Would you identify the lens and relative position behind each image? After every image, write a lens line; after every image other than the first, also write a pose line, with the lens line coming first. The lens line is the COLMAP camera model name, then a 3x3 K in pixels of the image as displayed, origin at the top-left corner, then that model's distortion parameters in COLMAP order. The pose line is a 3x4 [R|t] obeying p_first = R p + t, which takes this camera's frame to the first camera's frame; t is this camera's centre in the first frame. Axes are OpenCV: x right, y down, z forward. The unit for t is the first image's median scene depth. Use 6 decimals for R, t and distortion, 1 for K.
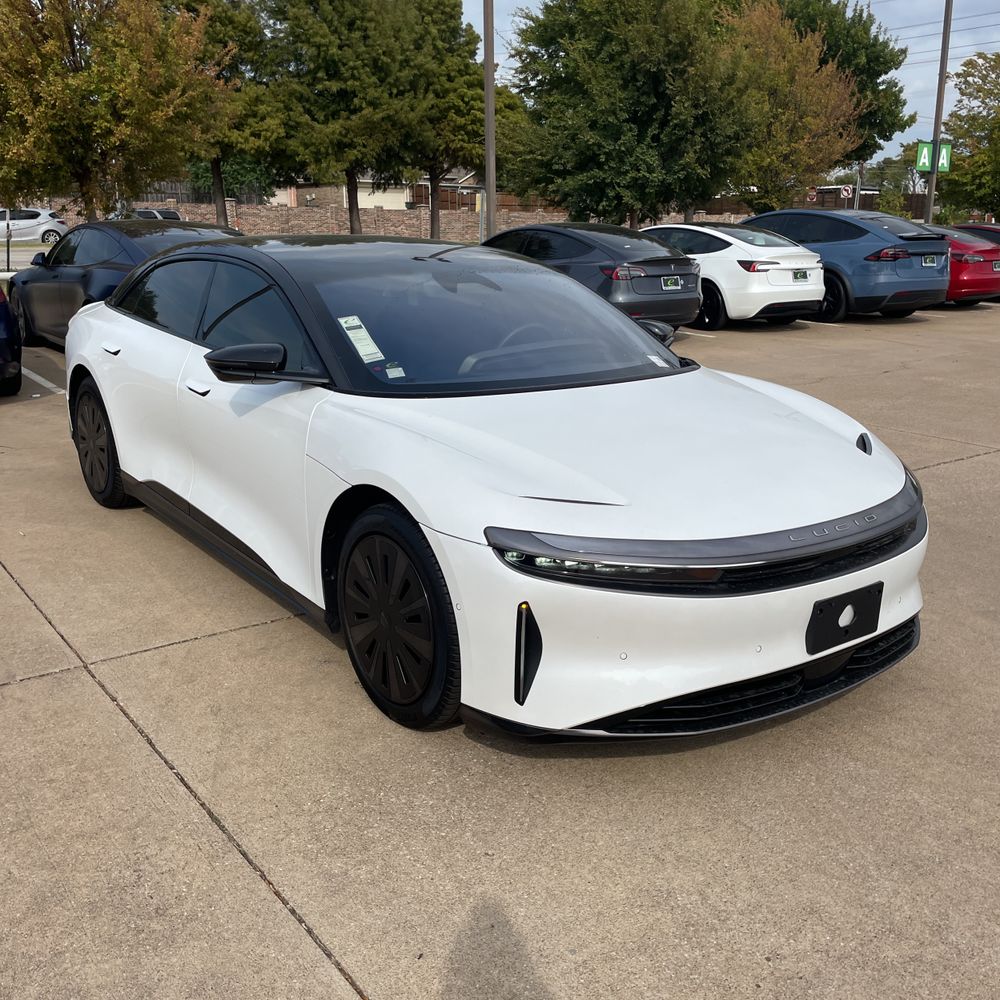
lens RADIAL K [[1011.8, 0, 504.7], [0, 1011.8, 502.8], [0, 0, 1]] dist [0.105517, -0.174837]
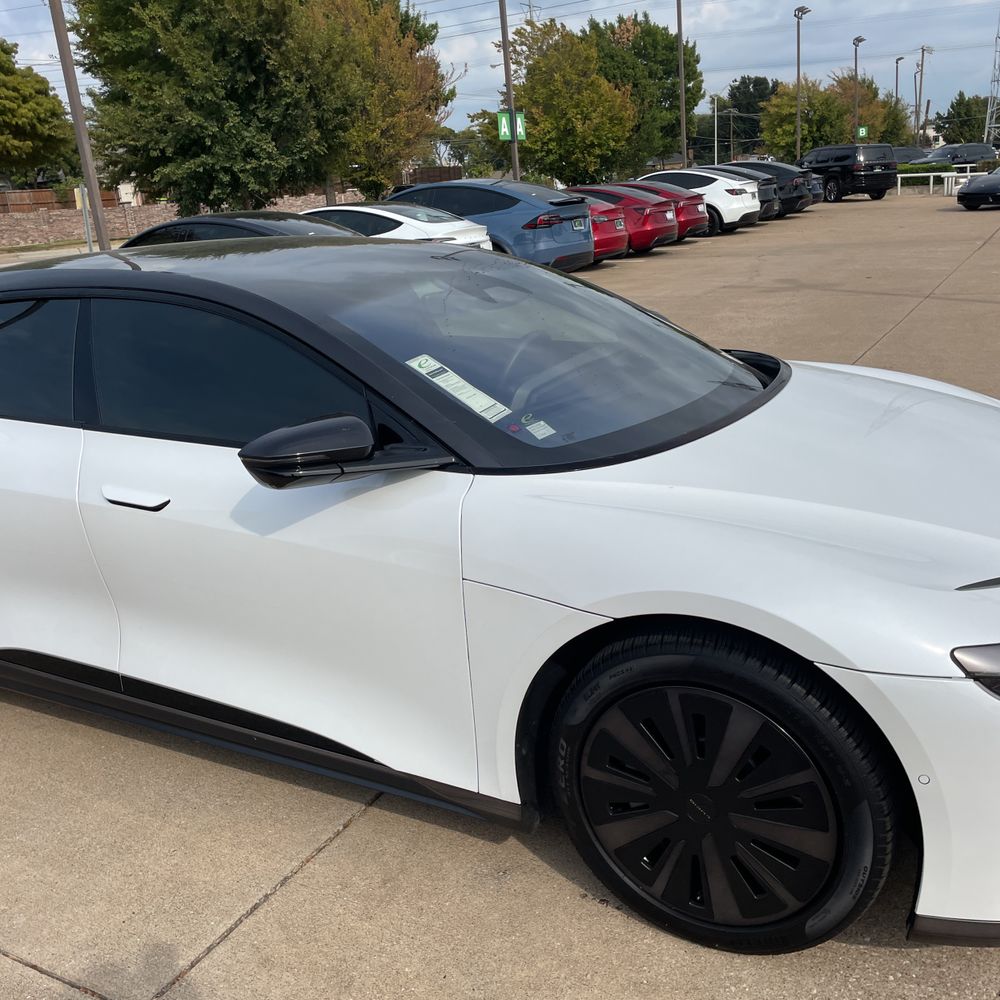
lens RADIAL K [[1015.5, 0, 500.0], [0, 1015.5, 500.0], [0, 0, 1]] dist [0.094517, -0.124146]
pose [[0.908269, -0.187875, 0.373831, -0.075304], [0.183655, 0.981855, 0.047233, -0.022774], [-0.375922, 0.025755, 0.926293, 0.073499]]
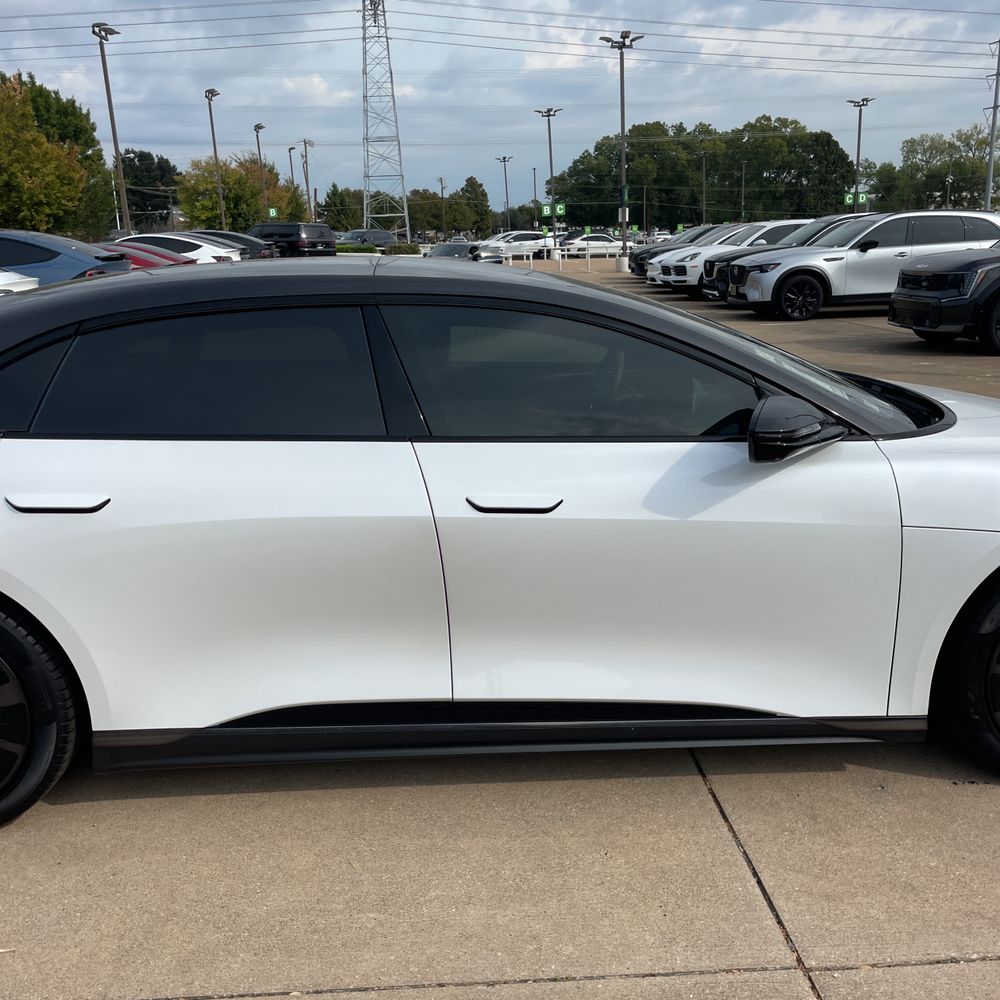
lens RADIAL K [[1016.5, 0, 493.7], [0, 1016.5, 503.7], [0, 0, 1]] dist [0.088340, -0.134573]
pose [[0.554309, -0.231993, 0.799325, -0.180307], [0.249344, 0.962546, 0.106452, -0.041047], [-0.794084, 0.140299, 0.591394, 0.146214]]
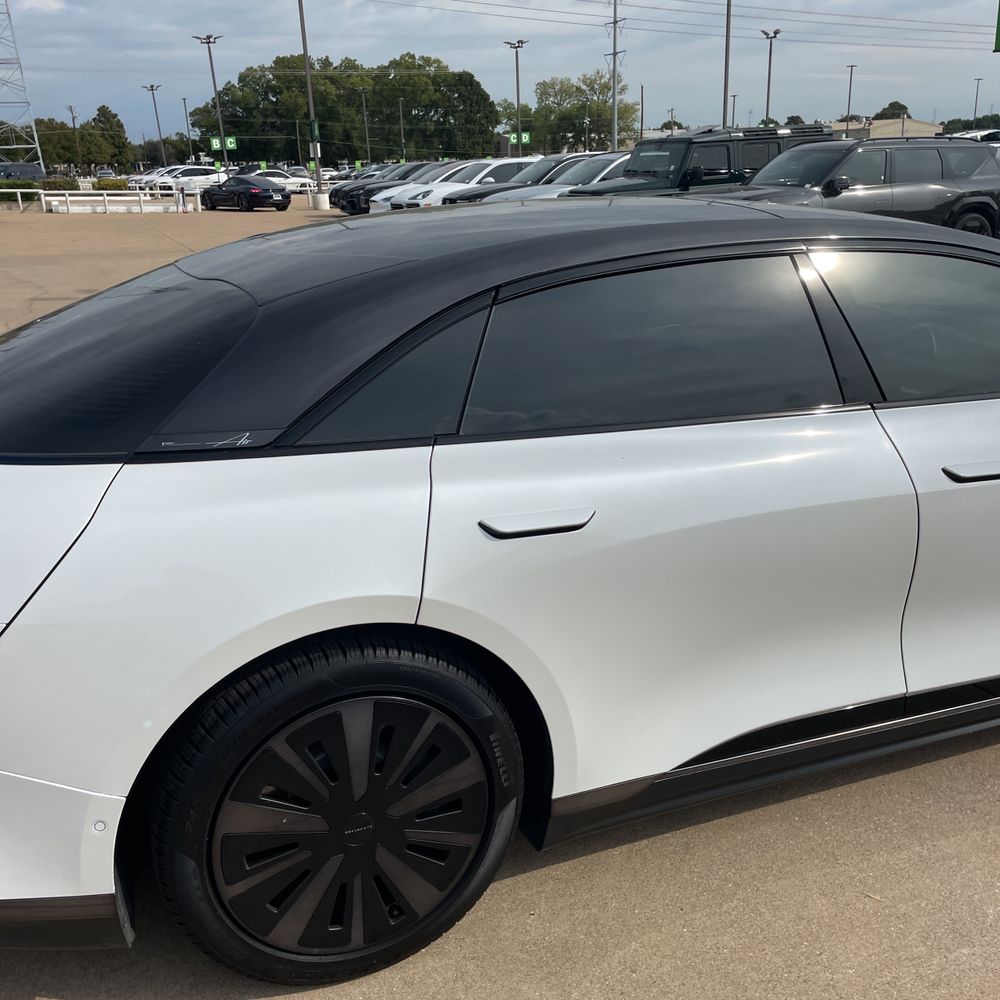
lens RADIAL K [[1011.4, 0, 495.5], [0, 1011.4, 486.7], [0, 0, 1]] dist [0.074235, -0.106291]
pose [[0.252641, -0.305798, 0.917965, -0.199341], [0.280233, 0.931205, 0.233083, -0.070042], [-0.926090, 0.198358, 0.320955, 0.242023]]
